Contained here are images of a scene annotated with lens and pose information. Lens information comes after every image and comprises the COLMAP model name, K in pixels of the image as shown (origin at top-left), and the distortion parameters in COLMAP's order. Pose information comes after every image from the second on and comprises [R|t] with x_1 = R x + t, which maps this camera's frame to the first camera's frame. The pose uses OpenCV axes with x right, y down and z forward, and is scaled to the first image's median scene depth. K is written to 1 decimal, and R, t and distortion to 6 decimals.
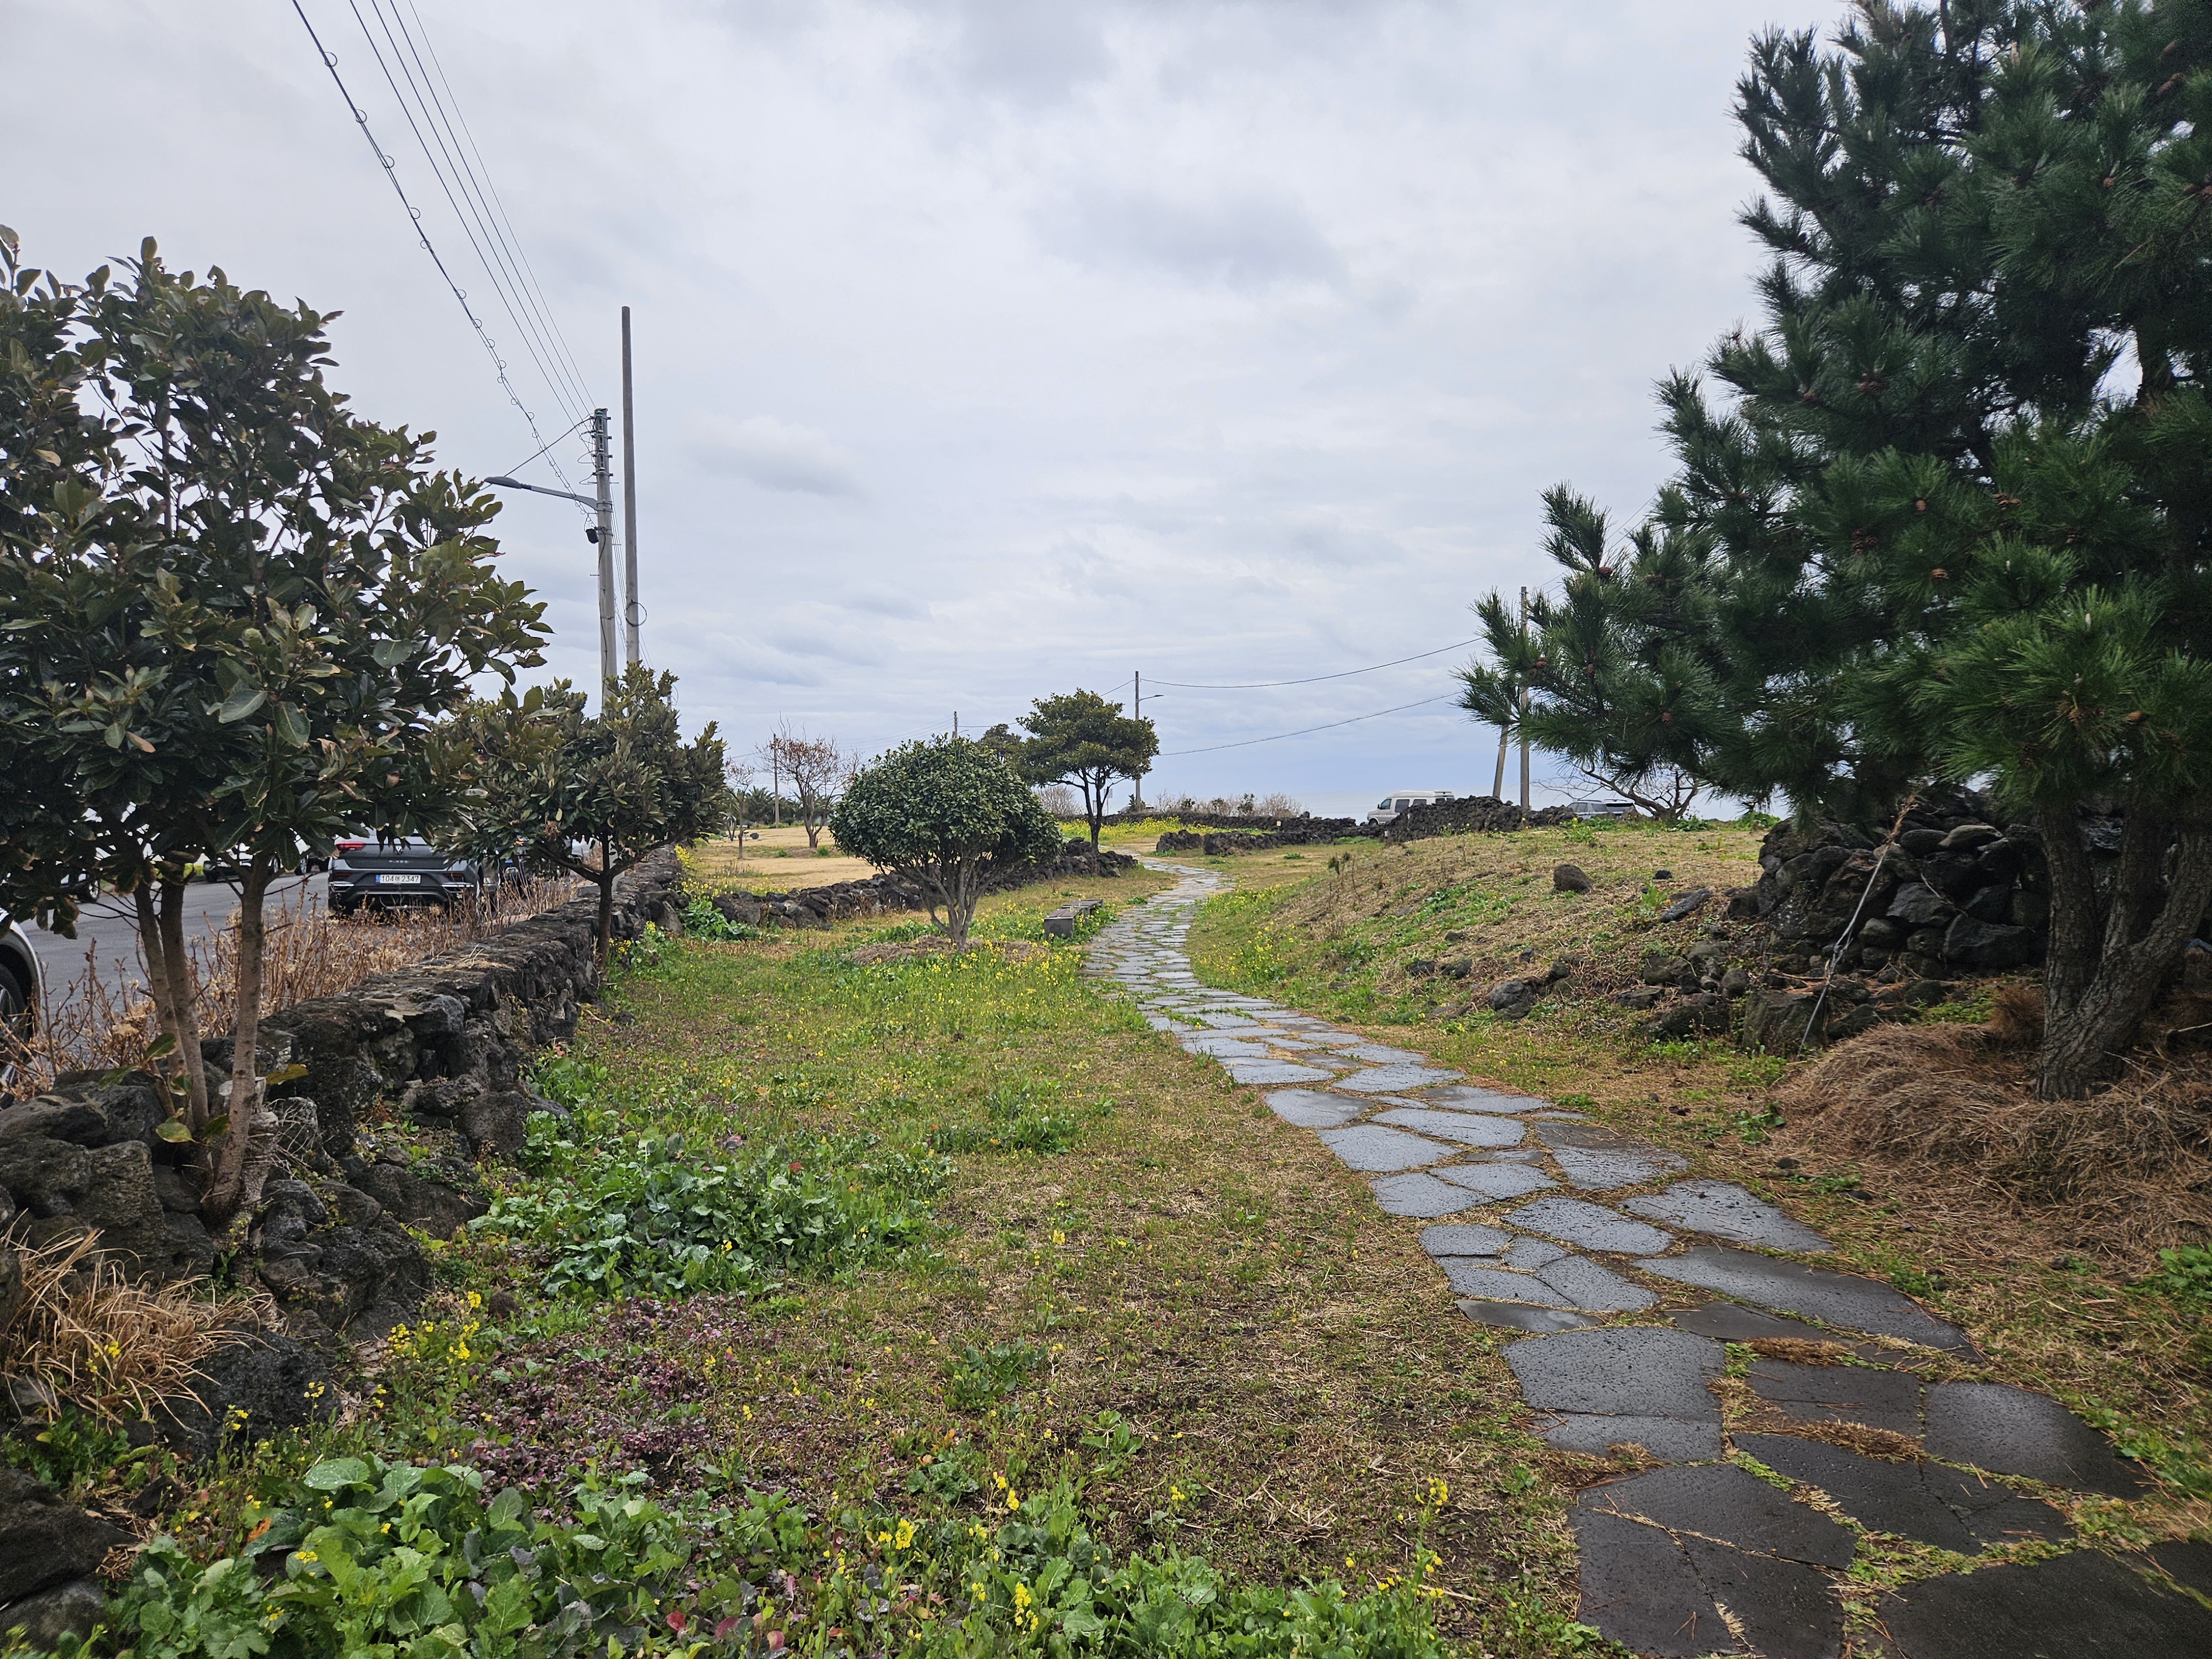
lens RADIAL K [[1448.1, 0, 1106.0], [0, 1448.1, 829.5], [0, 0, 1]] dist [0.067428, -0.048760]
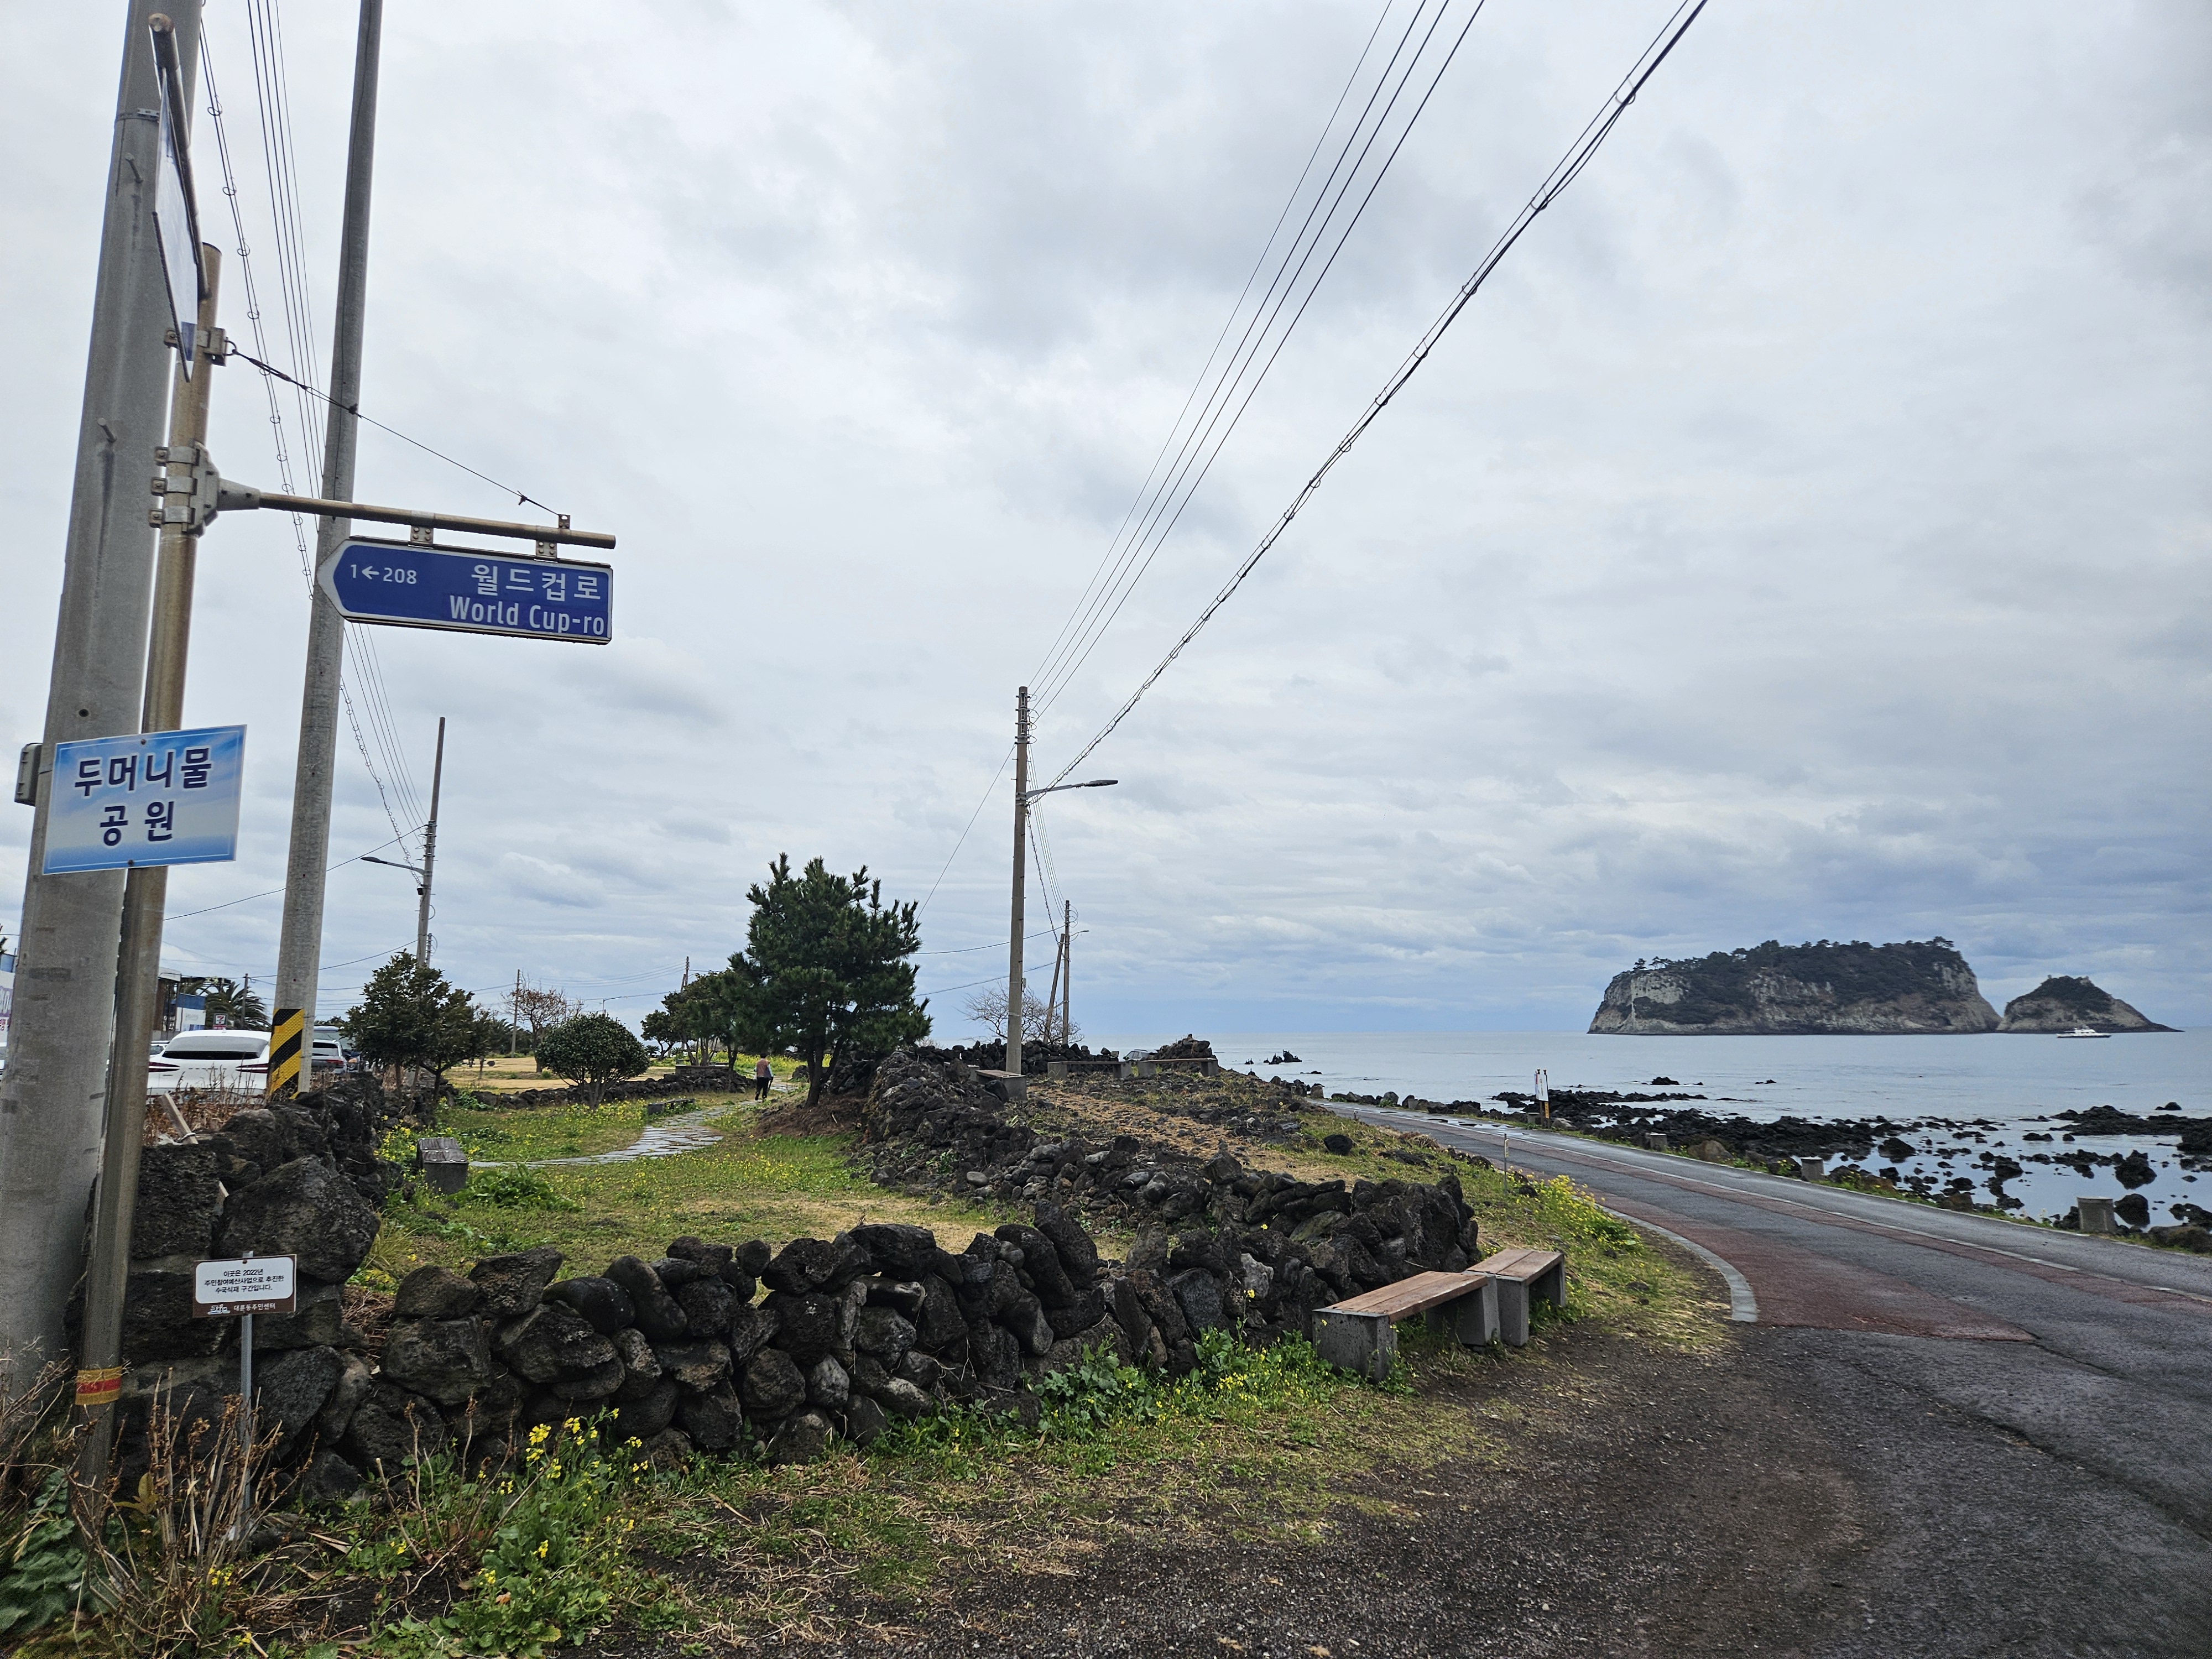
lens RADIAL K [[1448.1, 0, 1106.0], [0, 1448.1, 829.5], [0, 0, 1]] dist [0.067428, -0.048760]
pose [[0.987090, 0.050325, 0.152052, 0.140326], [-0.024771, 0.985900, -0.165491, 0.003227], [-0.158237, 0.159588, 0.974419, -0.618150]]
